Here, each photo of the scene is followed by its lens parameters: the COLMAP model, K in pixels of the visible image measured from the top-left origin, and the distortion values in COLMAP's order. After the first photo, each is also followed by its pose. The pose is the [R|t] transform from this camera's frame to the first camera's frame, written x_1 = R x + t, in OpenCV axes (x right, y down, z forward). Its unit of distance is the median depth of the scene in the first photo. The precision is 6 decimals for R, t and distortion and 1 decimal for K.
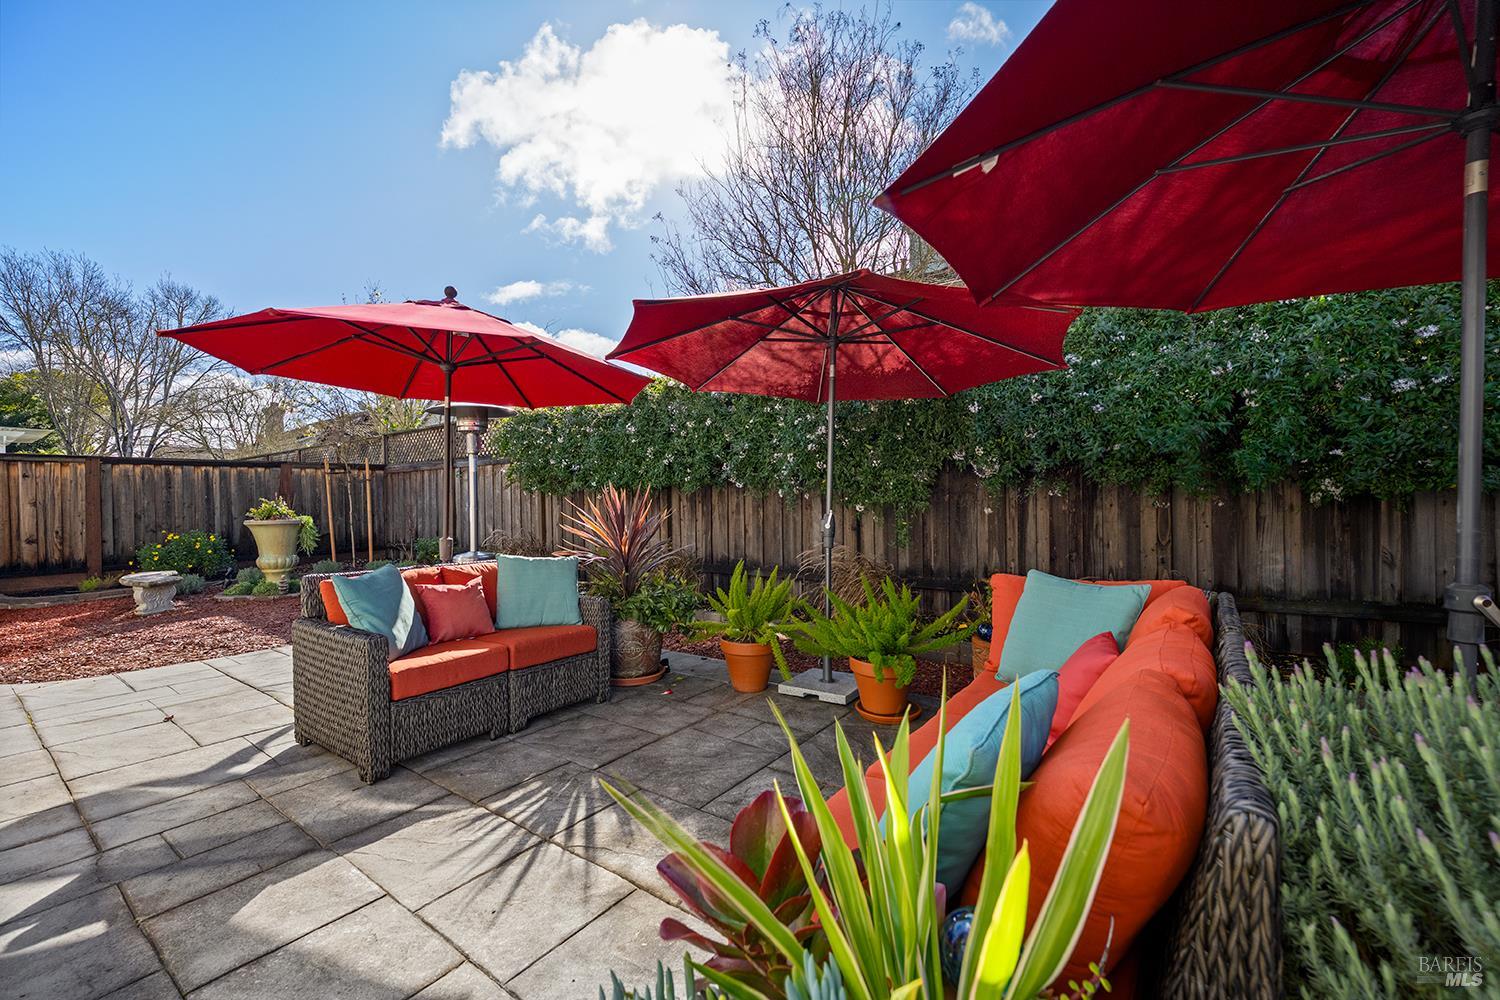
lens RADIAL K [[605.8, 0, 750.0], [0, 605.8, 500.0], [0, 0, 1]] dist [0.000634, 0.000260]
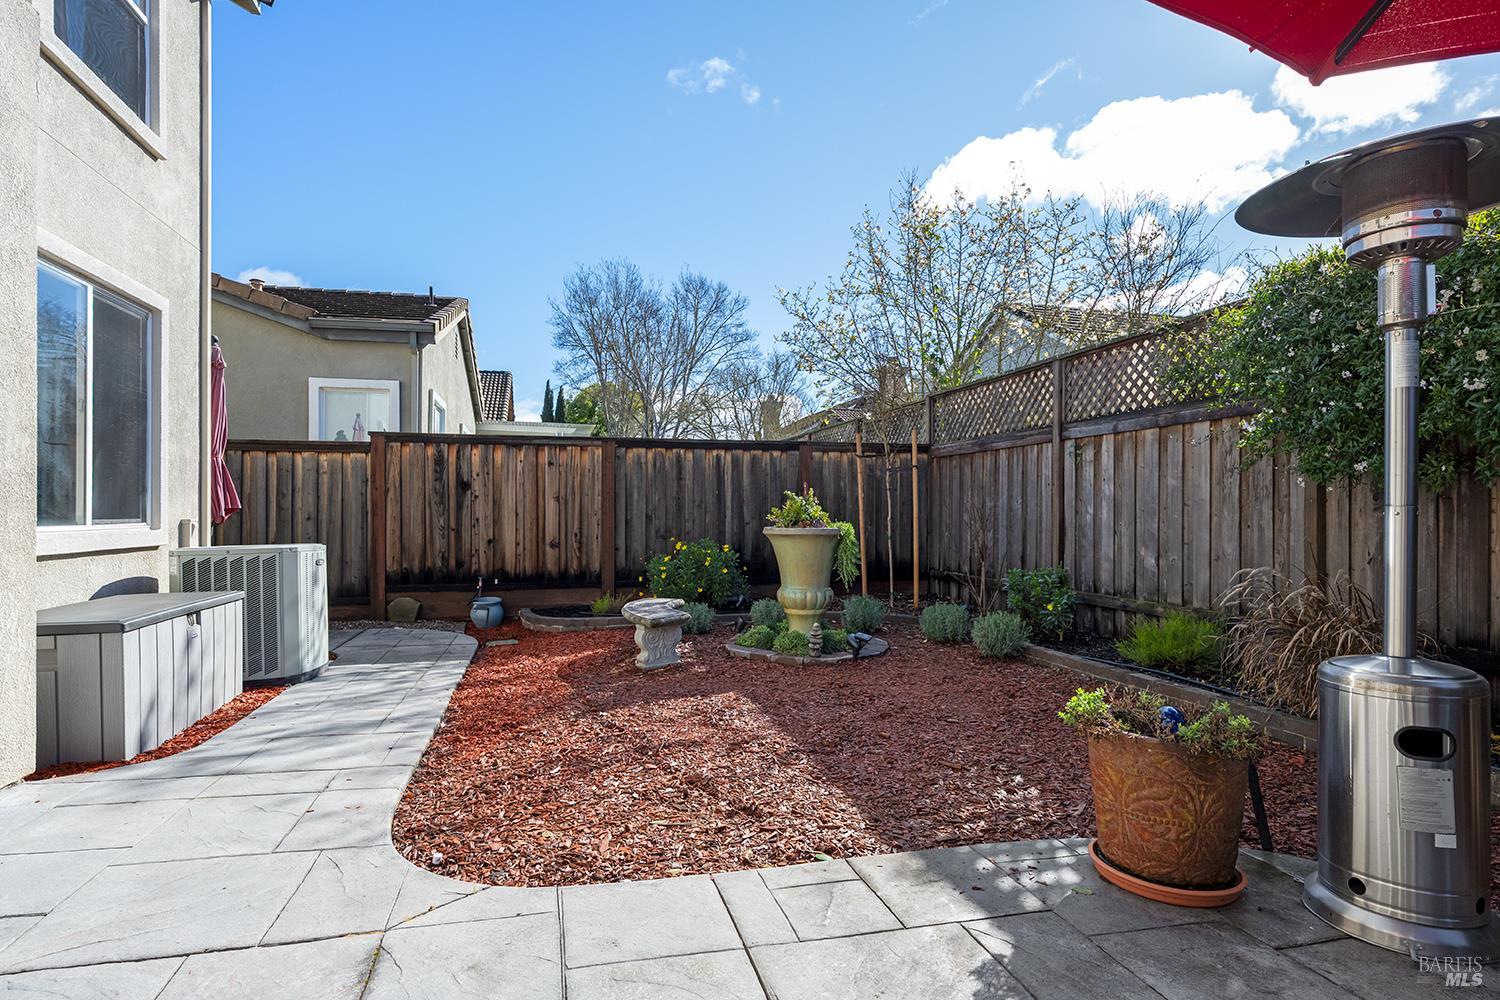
lens RADIAL K [[817.8, 0, 750.0], [0, 817.8, 500.0], [0, 0, 1]] dist [-0.000622, -0.000137]
pose [[0.774201, 0.008754, -0.632880, -0.279418], [-0.016797, 0.999836, -0.006718, 0.010686], [0.632717, 0.015831, 0.774221, 0.302834]]
